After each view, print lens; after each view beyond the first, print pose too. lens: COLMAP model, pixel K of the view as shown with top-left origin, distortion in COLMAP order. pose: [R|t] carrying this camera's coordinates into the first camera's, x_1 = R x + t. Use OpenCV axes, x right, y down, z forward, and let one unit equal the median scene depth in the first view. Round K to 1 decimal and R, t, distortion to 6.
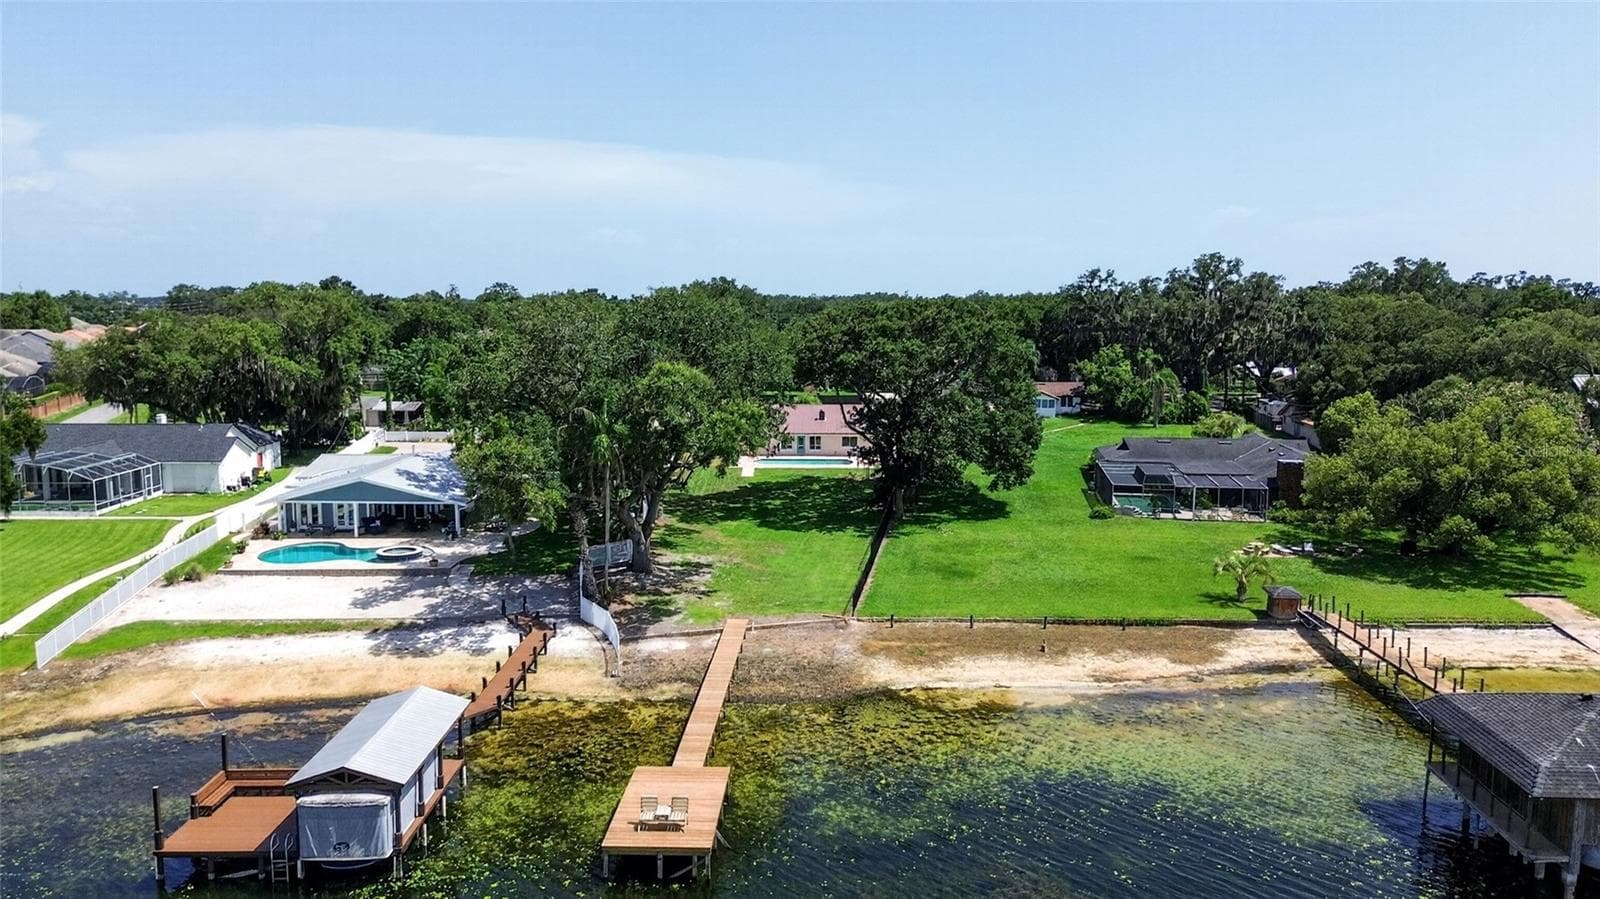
lens RADIAL K [[1408.3, 0, 800.0], [0, 1408.3, 449.5], [0, 0, 1]] dist [0.043017, -0.007666]
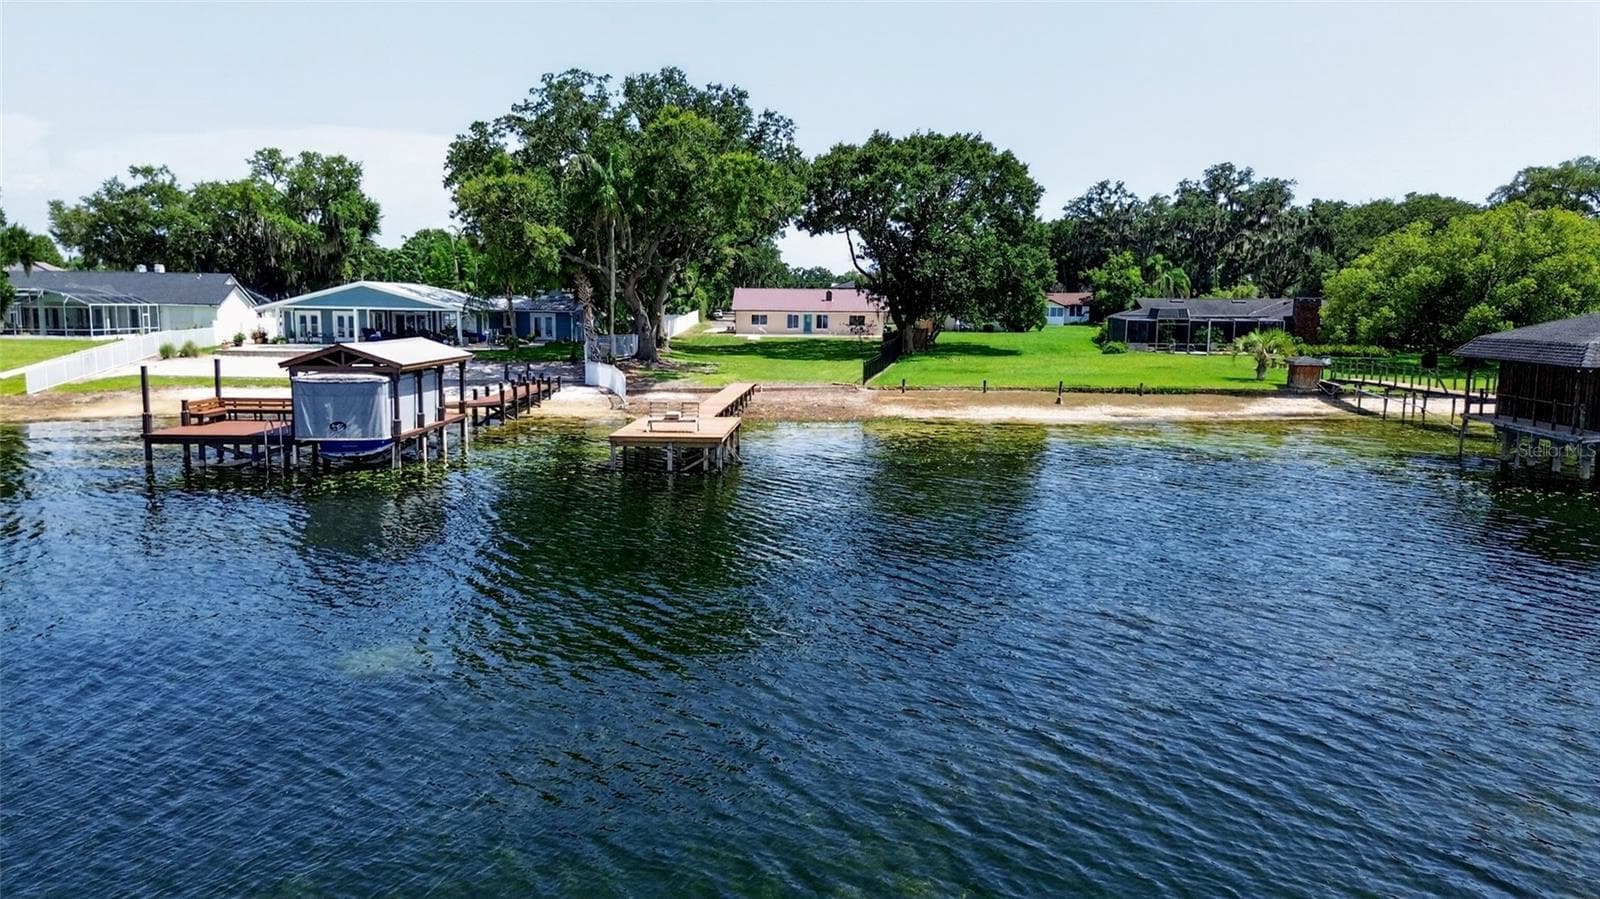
lens RADIAL K [[1408.3, 0, 800.0], [0, 1408.3, 449.5], [0, 0, 1]] dist [0.043017, -0.007666]
pose [[0.999974, 0.007160, -0.001286, -0.003155], [-0.007174, 0.999912, -0.011127, 0.109275], [0.001206, 0.011136, 0.999937, 0.015178]]
